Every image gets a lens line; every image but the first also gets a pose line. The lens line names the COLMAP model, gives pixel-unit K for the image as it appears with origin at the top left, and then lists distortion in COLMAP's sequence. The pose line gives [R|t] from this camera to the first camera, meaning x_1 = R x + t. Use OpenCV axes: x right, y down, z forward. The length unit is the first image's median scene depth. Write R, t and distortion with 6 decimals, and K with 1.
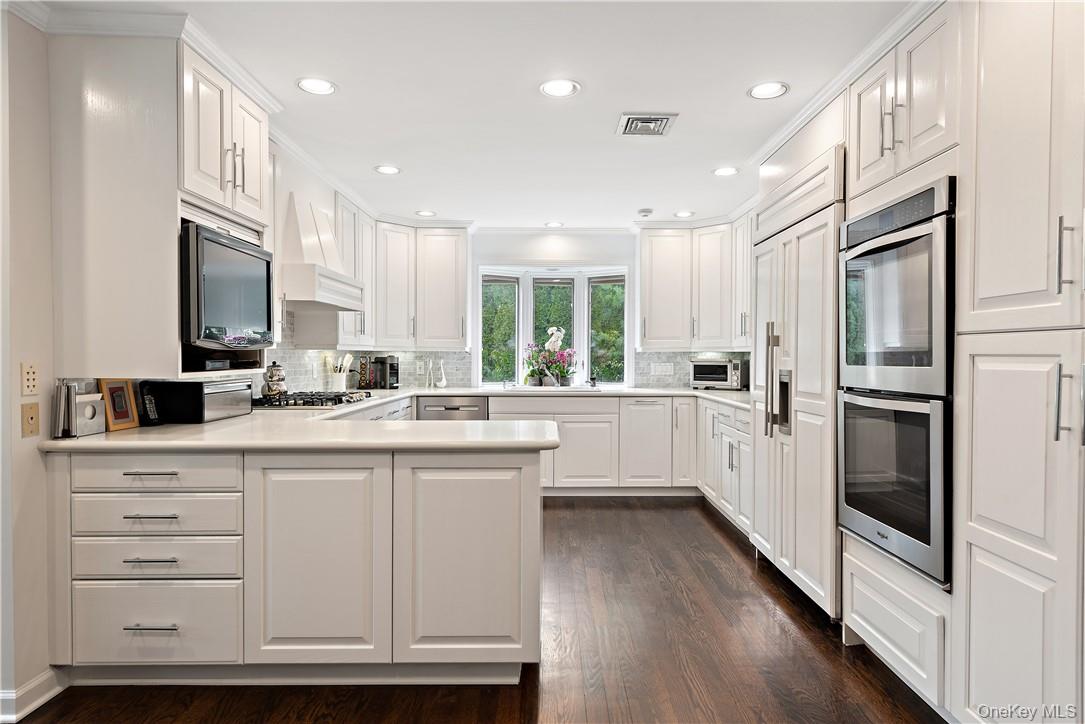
lens RADIAL K [[605.6, 0, 553.6], [0, 605.6, 368.1], [0, 0, 1]] dist [0.014601, -0.002401]
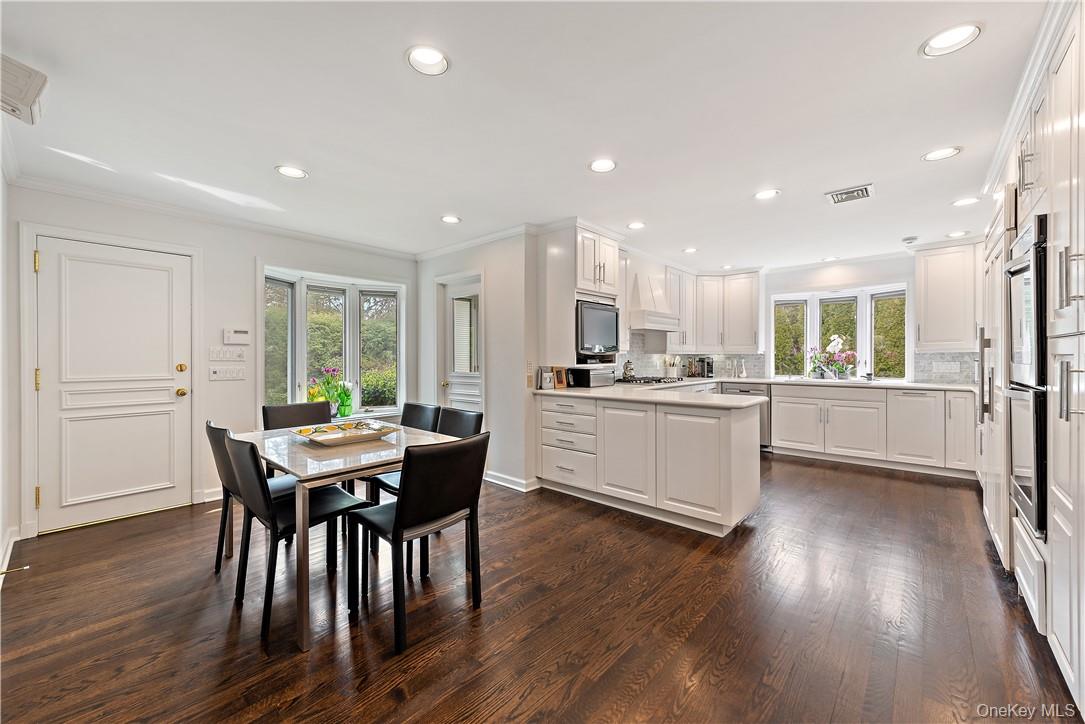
lens RADIAL K [[421.1, 0, 543.6], [0, 421.1, 360.1], [0, 0, 1]] dist [0.007674, 0.000131]
pose [[0.736637, 0.000544, -0.676289, 0.234815], [-0.009542, 0.999908, -0.009589, 0.004097], [0.676221, 0.013517, 0.736574, -0.173350]]
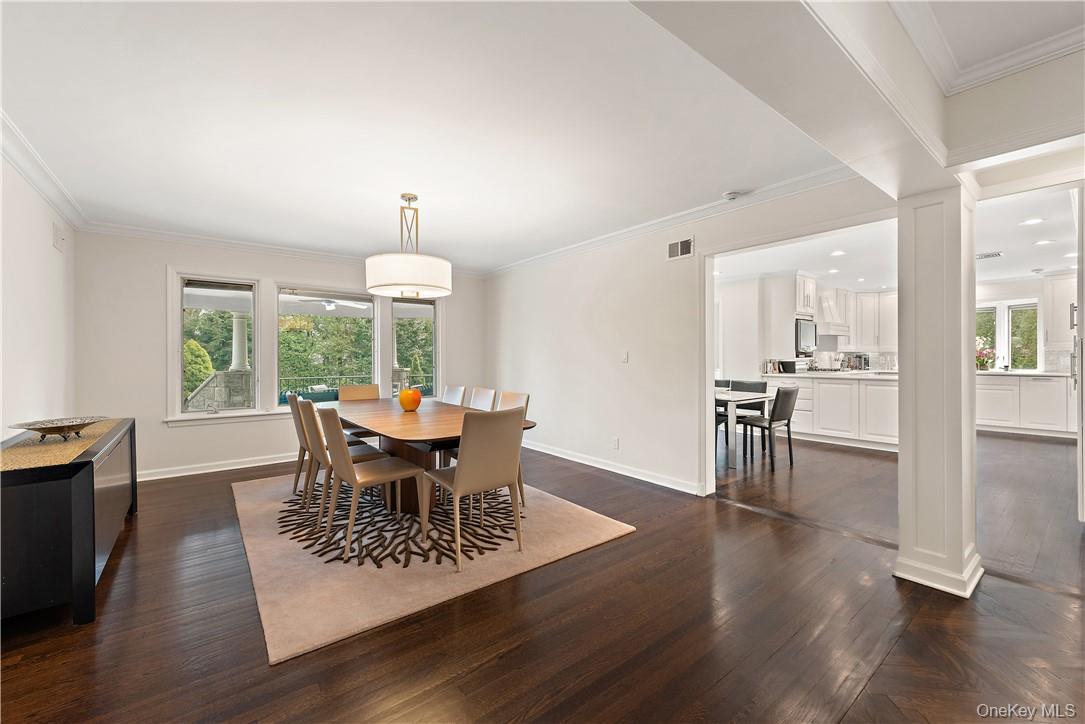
lens RADIAL K [[441.2, 0, 536.0], [0, 441.2, 359.4], [0, 0, 1]] dist [0.001777, -0.000423]
pose [[0.604866, -0.000453, -0.796327, 0.370227], [-0.011251, 0.999895, -0.009114, 0.035302], [0.796248, 0.014472, 0.604797, -1.181330]]
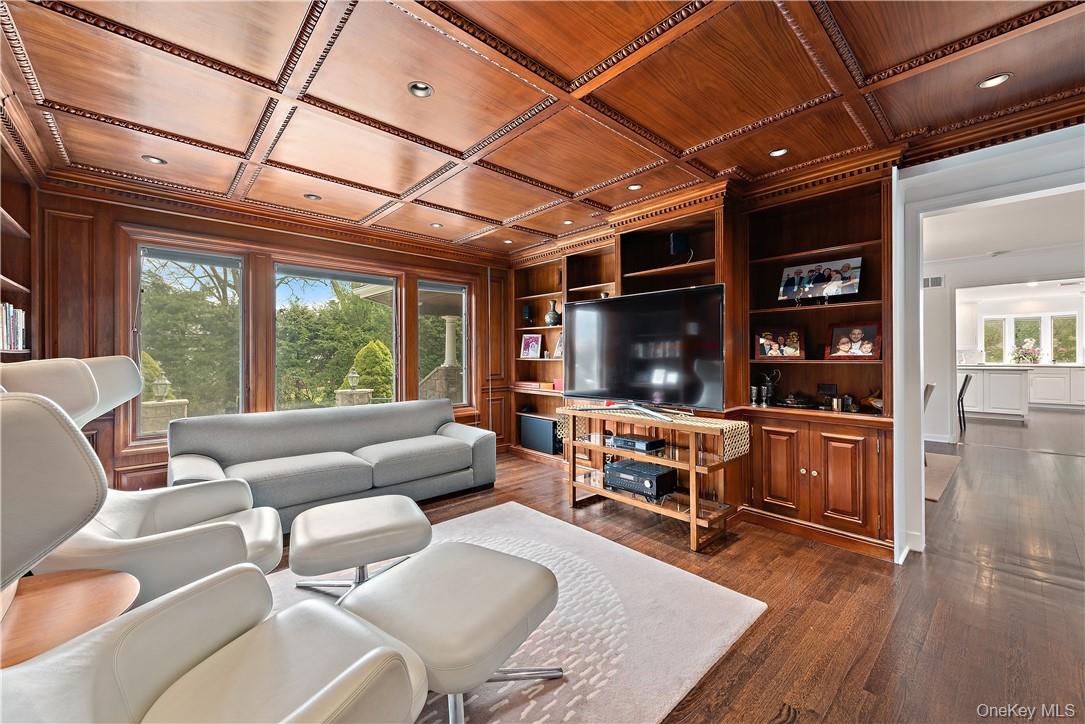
lens RADIAL K [[421.1, 0, 539.7], [0, 421.1, 352.7], [0, 0, 1]] dist [0.007674, 0.000131]
pose [[0.666537, -0.010624, -0.745397, -0.049704], [-0.007915, 0.999741, -0.021327, 0.057181], [0.745430, 0.020115, 0.666280, -2.326236]]
